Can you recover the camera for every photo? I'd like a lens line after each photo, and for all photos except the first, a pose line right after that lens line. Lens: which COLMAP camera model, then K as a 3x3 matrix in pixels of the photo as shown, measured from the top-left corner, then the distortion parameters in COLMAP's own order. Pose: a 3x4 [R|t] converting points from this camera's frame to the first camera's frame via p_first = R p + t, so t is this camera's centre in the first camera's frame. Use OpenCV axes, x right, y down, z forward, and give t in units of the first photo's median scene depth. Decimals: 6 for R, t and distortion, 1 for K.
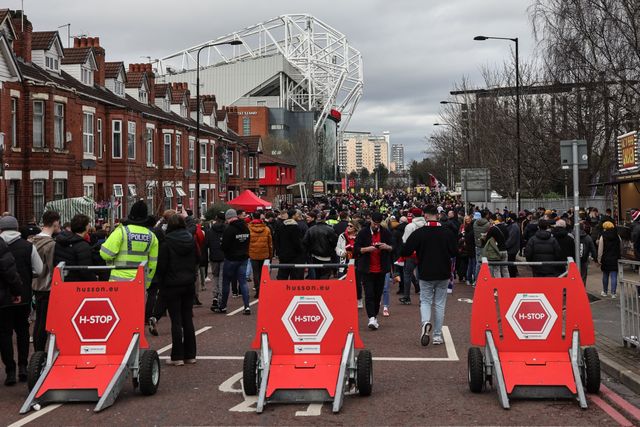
lens RADIAL K [[3680.5, 0, 320.0], [0, 3680.5, 213.5], [0, 0, 1]] dist [-0.169816, -7.964600]
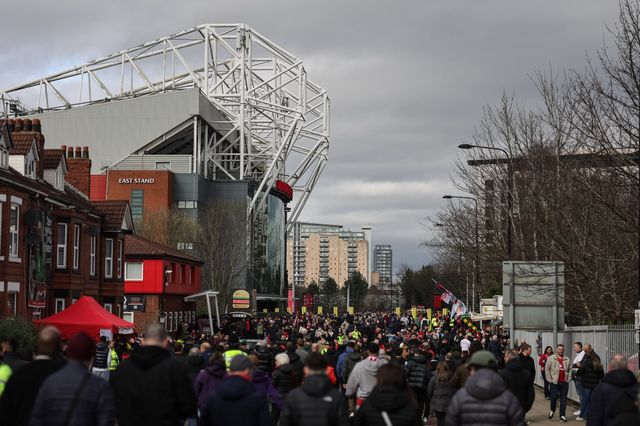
lens RADIAL K [[3680.5, 0, 320.0], [0, 3680.5, 213.0], [0, 0, 1]] dist [-0.169816, -7.964600]
pose [[0.999644, 0.026674, 0.000813, 0.010103], [-0.026625, 0.998956, -0.037124, 0.000176], [-0.001802, 0.037090, 0.999310, 0.381922]]
